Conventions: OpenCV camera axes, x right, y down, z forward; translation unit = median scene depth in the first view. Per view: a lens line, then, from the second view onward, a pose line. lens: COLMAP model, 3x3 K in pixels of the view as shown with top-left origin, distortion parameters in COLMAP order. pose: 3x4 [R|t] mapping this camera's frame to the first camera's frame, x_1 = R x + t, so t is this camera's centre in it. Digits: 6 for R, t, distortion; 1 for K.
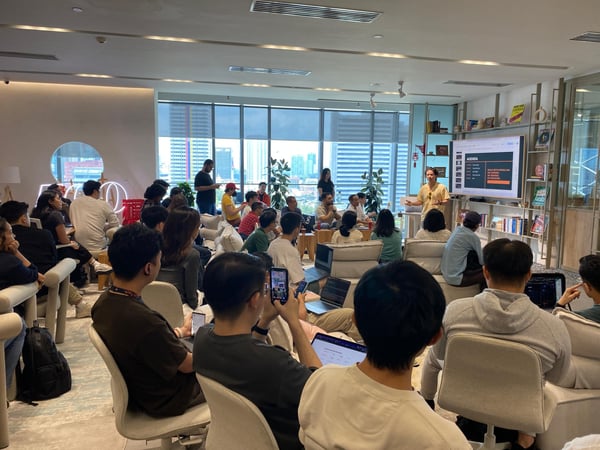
lens RADIAL K [[453.7, 0, 300.0], [0, 453.7, 225.0], [0, 0, 1]] dist [-0.003111, -0.006791]
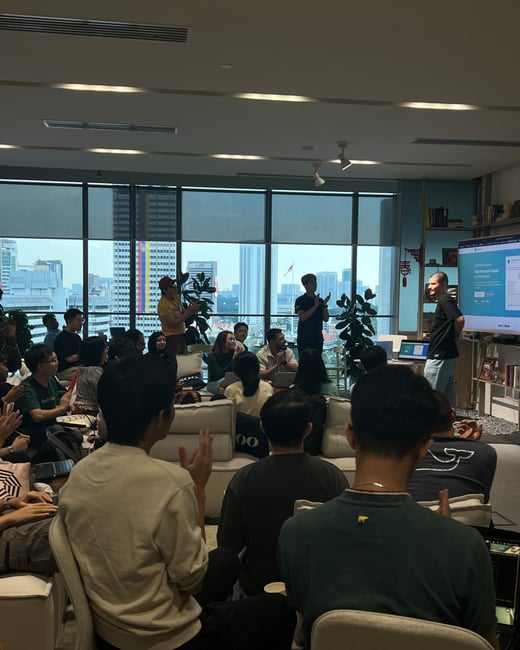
lens RADIAL K [[768.3, 0, 268.2], [0, 768.3, 332.7], [0, 0, 1]] dist [0.202383, -0.683103]
pose [[0.996521, 0.005779, -0.083143, 0.174874], [-0.012092, 0.997063, -0.075629, 0.013819], [0.082461, 0.076371, 0.993664, -0.013895]]
